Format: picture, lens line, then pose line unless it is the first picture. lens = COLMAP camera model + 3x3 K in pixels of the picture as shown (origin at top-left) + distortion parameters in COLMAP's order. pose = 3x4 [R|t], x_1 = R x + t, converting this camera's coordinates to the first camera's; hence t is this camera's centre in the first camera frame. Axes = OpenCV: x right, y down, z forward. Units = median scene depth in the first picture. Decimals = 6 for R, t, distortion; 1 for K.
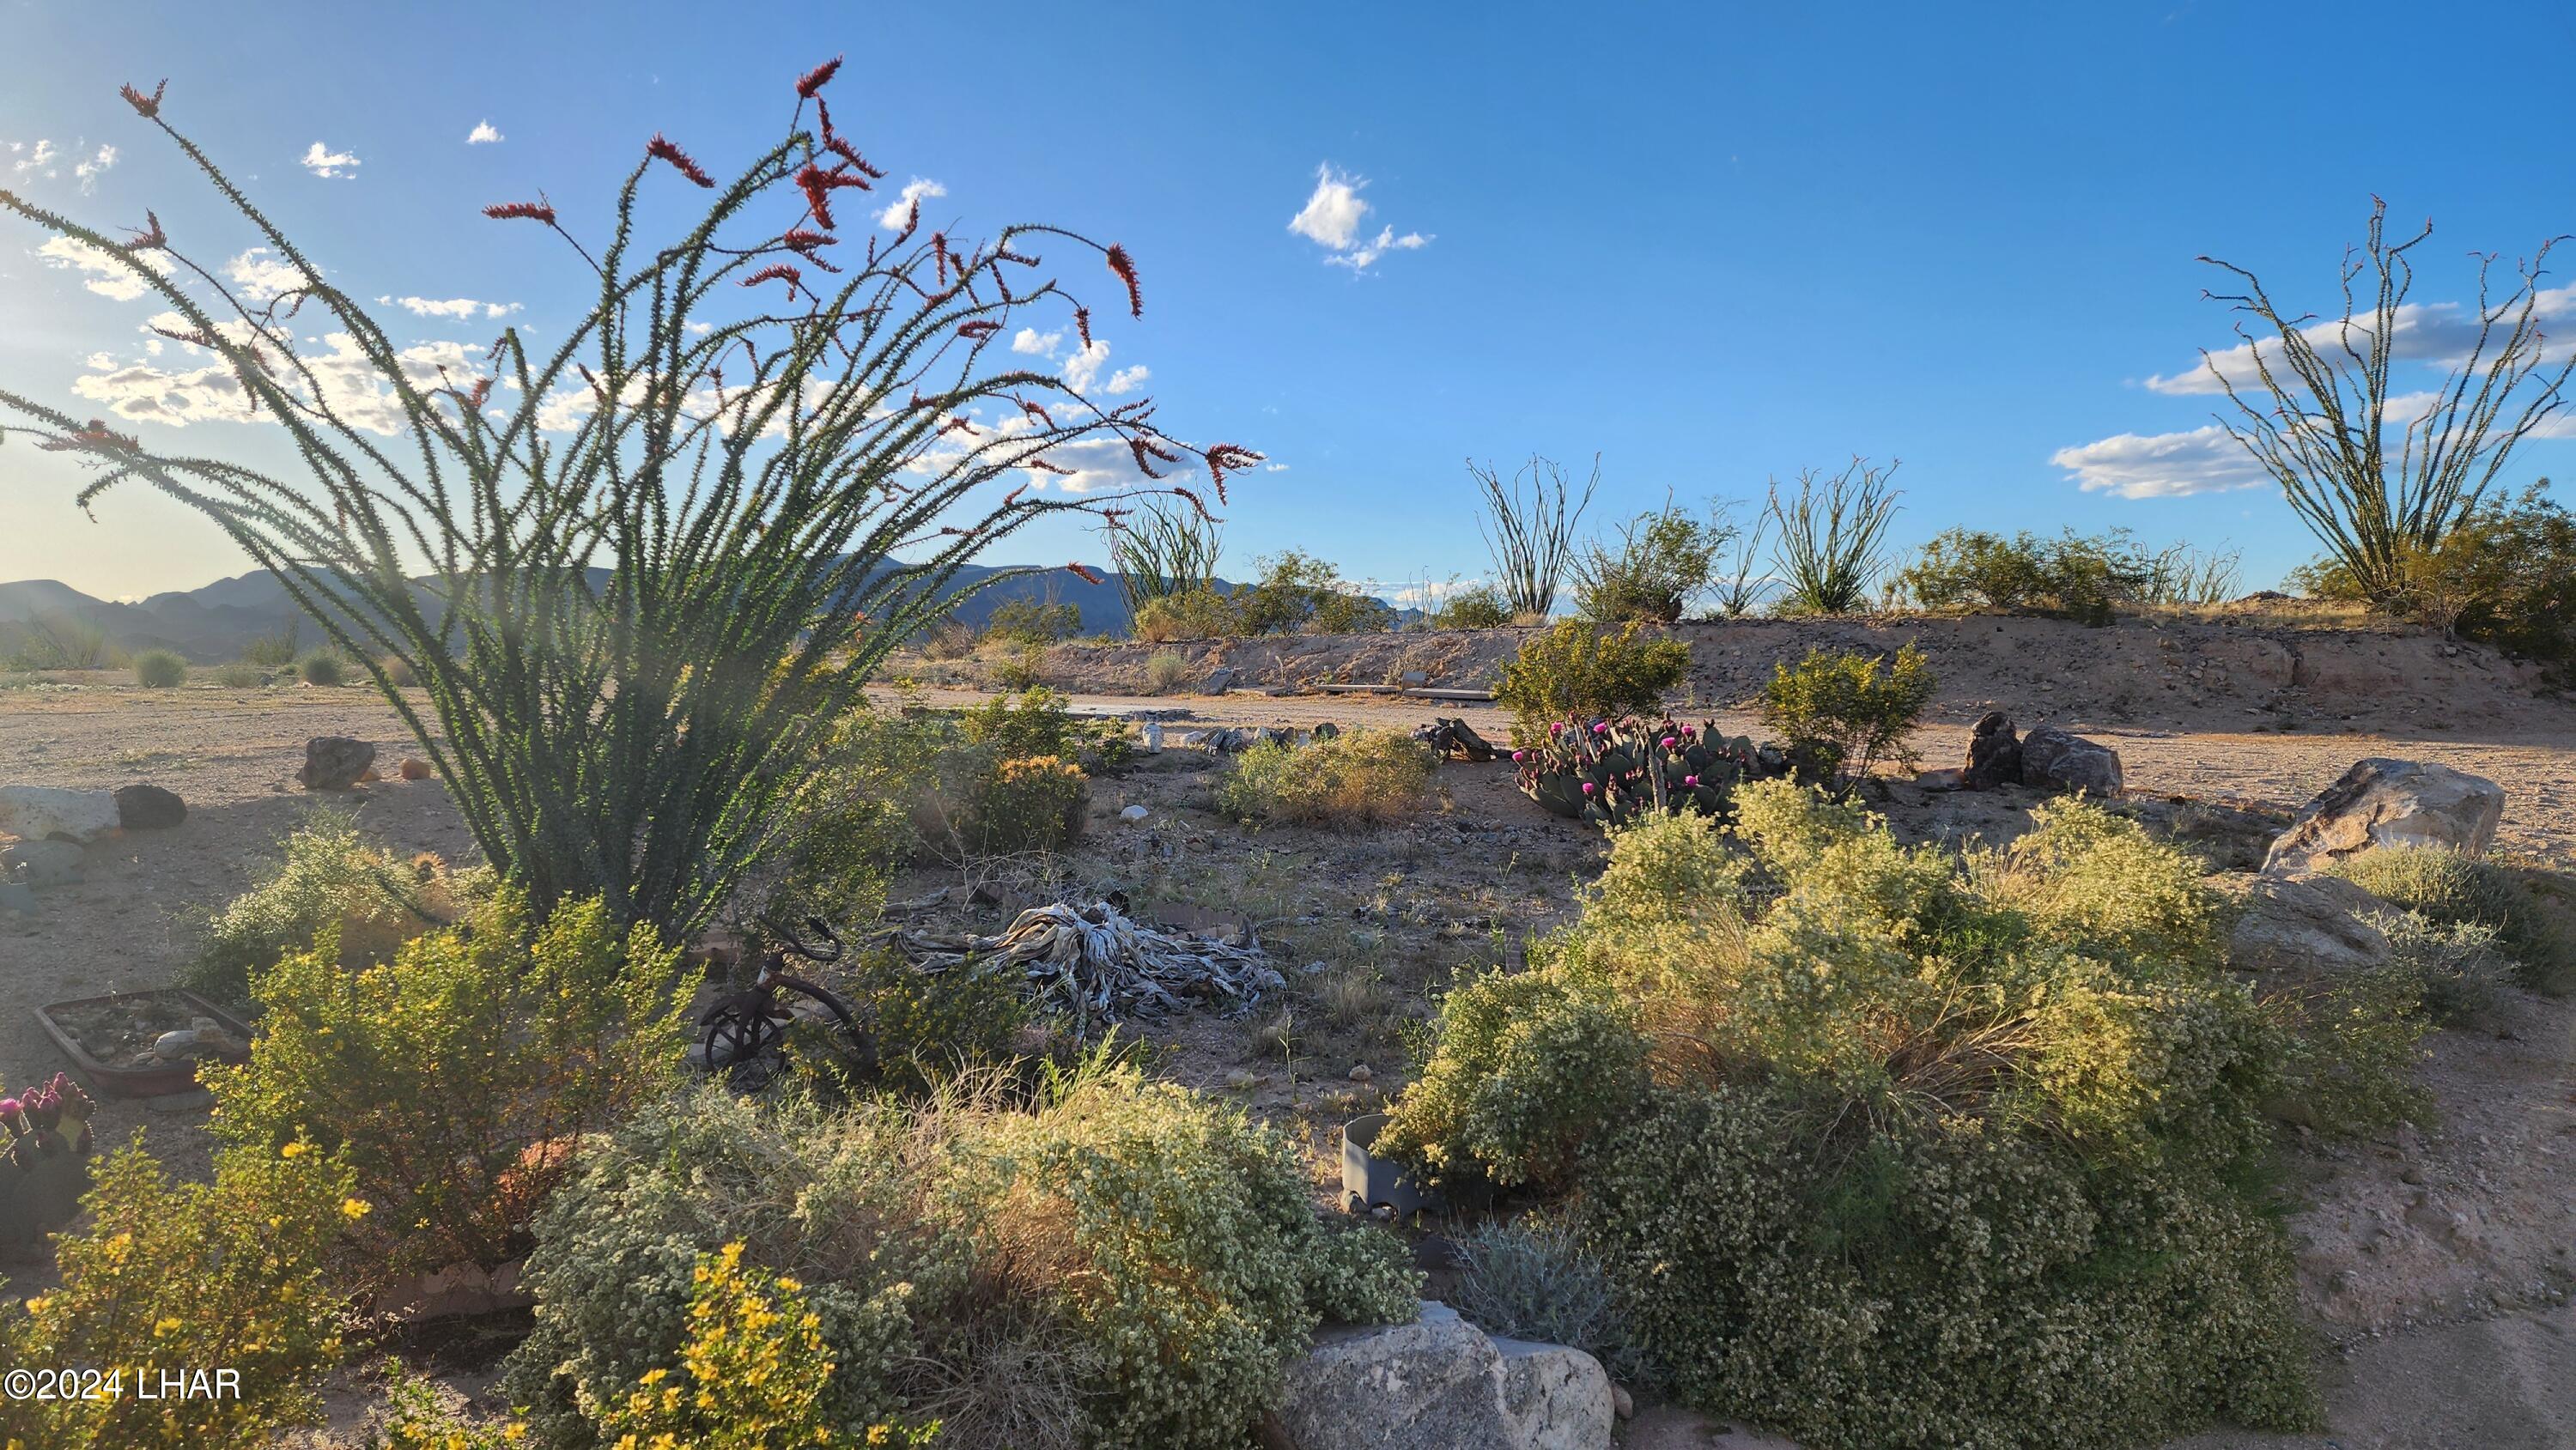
lens RADIAL K [[1782.8, 0, 1343.8], [0, 1782.8, 733.2], [0, 0, 1]] dist [0.105532, -0.112242]
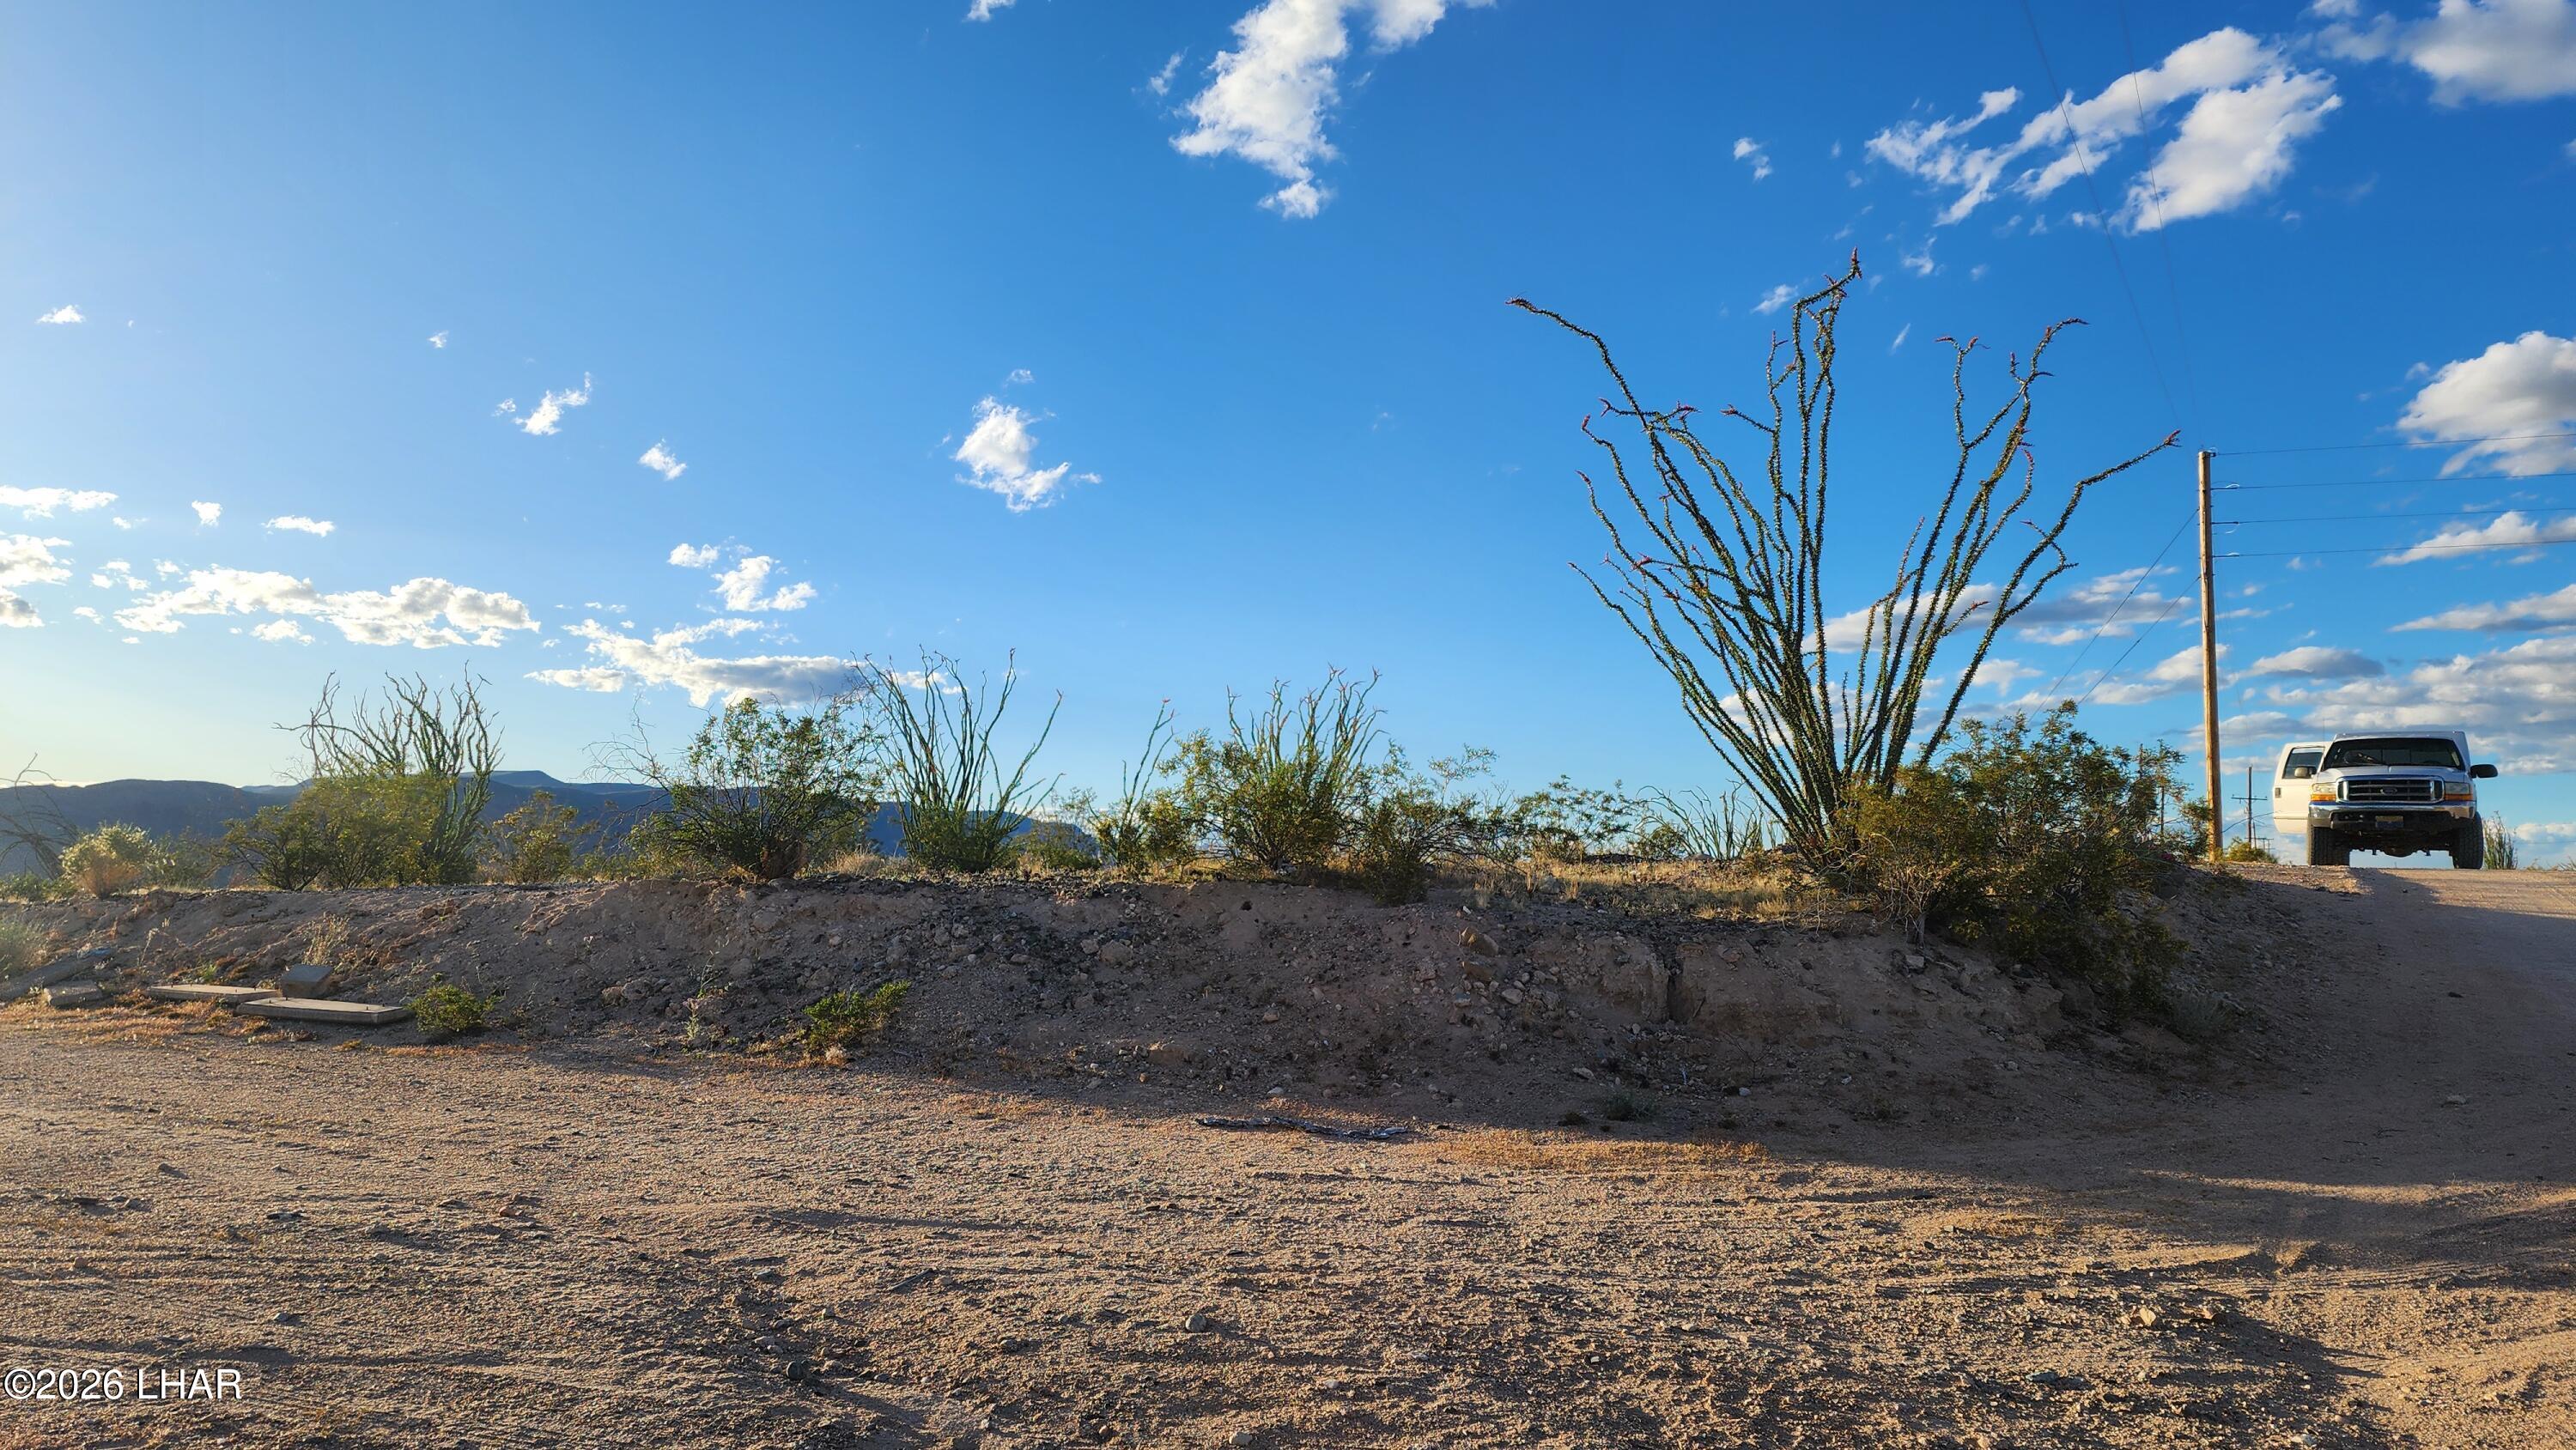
lens RADIAL K [[1782.8, 0, 1343.8], [0, 1782.8, 733.2], [0, 0, 1]] dist [0.105532, -0.112242]
pose [[0.983928, 0.026562, 0.176580, 0.312906], [-0.003586, 0.991614, -0.129184, -0.041391], [-0.178531, 0.126474, 0.975772, 0.446720]]
